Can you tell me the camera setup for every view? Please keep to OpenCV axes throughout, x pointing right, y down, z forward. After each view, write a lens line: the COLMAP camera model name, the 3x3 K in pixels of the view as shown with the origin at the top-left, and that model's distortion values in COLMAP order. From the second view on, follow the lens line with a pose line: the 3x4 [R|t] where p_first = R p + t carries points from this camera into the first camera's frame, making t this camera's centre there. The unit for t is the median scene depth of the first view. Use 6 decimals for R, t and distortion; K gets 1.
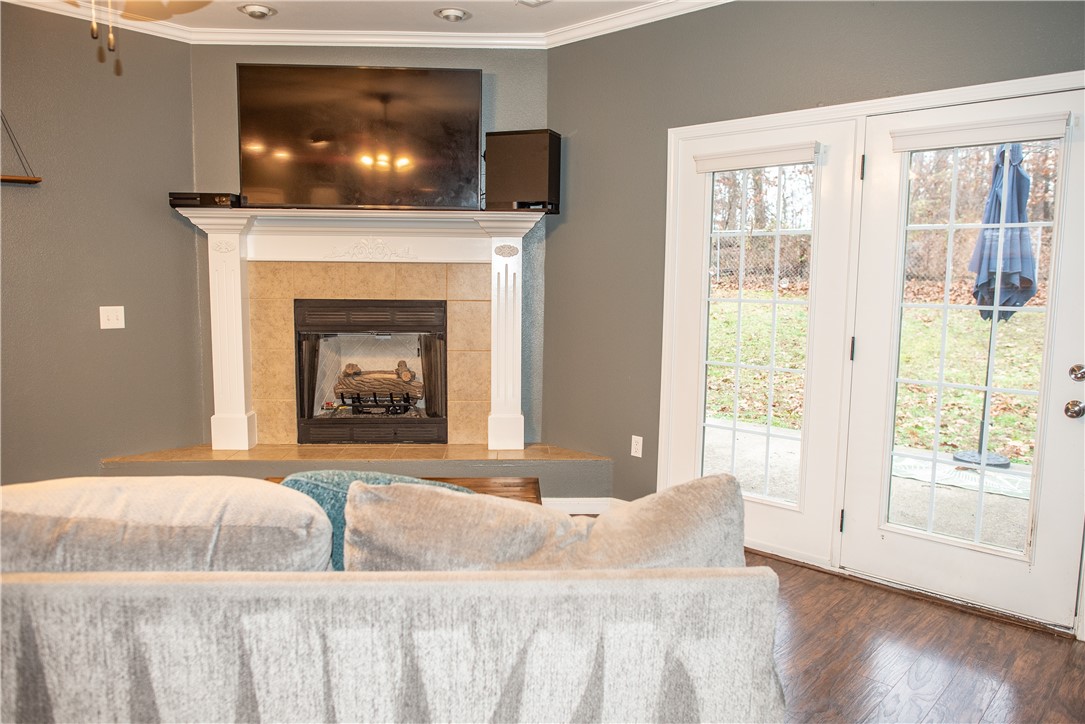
lens RADIAL K [[764.0, 0, 539.6], [0, 764.0, 366.3], [0, 0, 1]] dist [-0.031388, 0.002042]
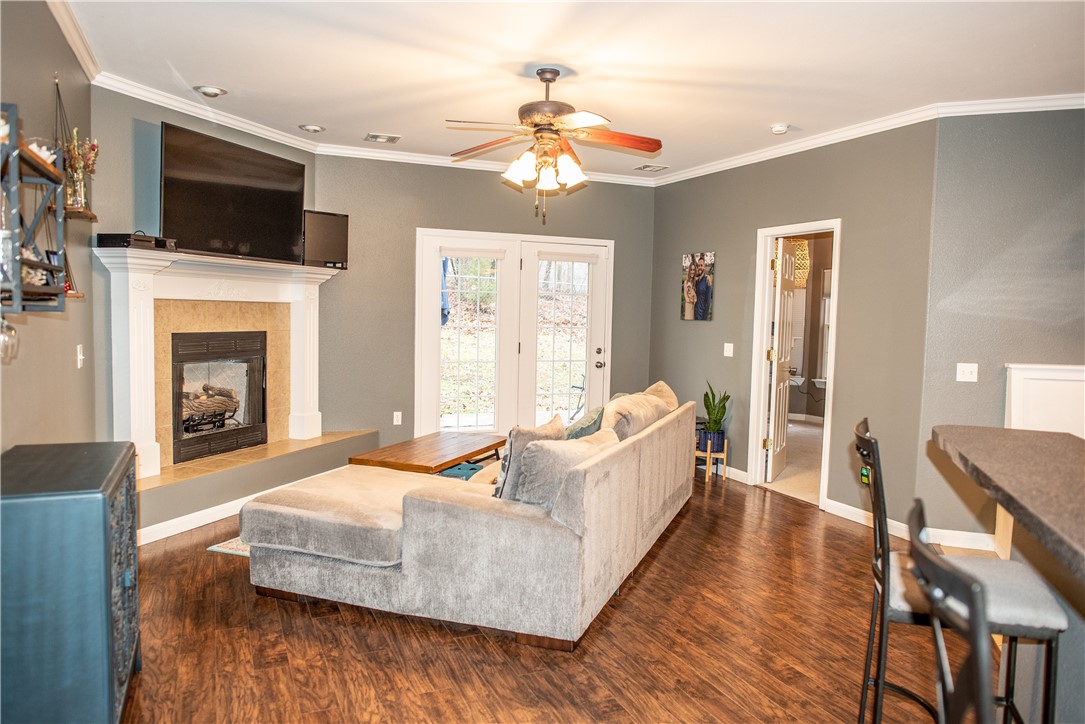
lens RADIAL K [[764.0, 0, 539.6], [0, 764.0, 366.3], [0, 0, 1]] dist [-0.031388, 0.002042]
pose [[0.396753, -0.065204, 0.915607, -1.124751], [0.095284, 0.995011, 0.029569, -0.021400], [-0.912967, 0.075511, 0.400986, 0.070563]]
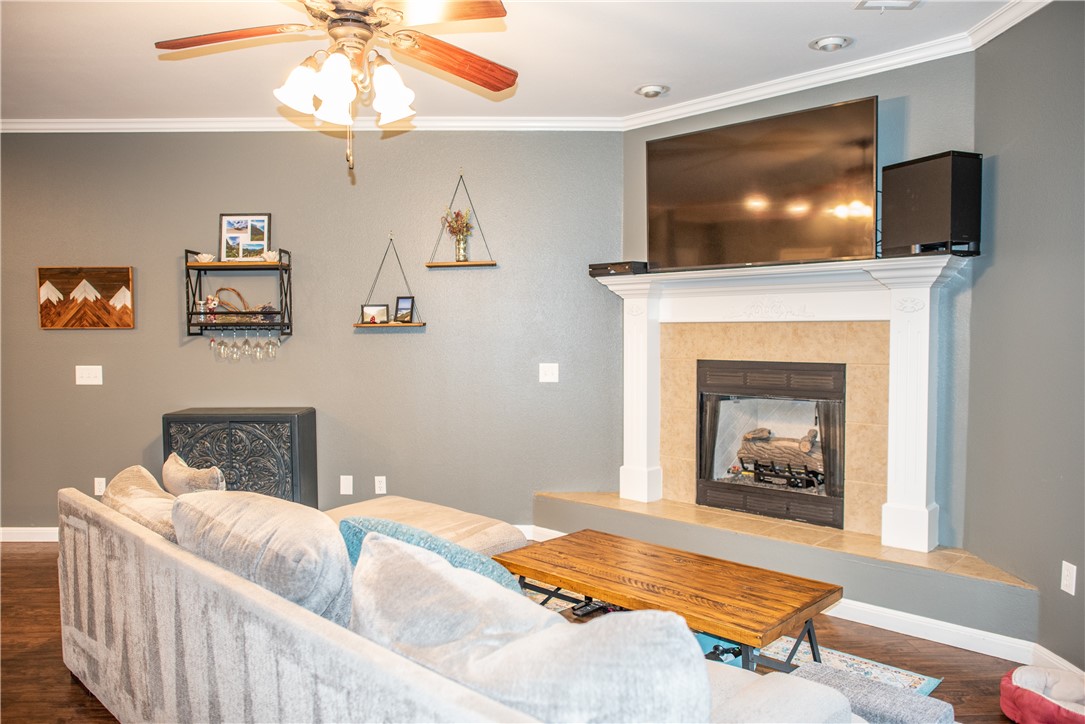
lens RADIAL K [[764.0, 0, 539.6], [0, 764.0, 366.3], [0, 0, 1]] dist [-0.031388, 0.002042]
pose [[0.692539, 0.019402, -0.721119, 0.262176], [-0.072951, 0.996397, -0.043251, -0.020443], [0.717682, 0.082559, 0.691460, 0.152441]]
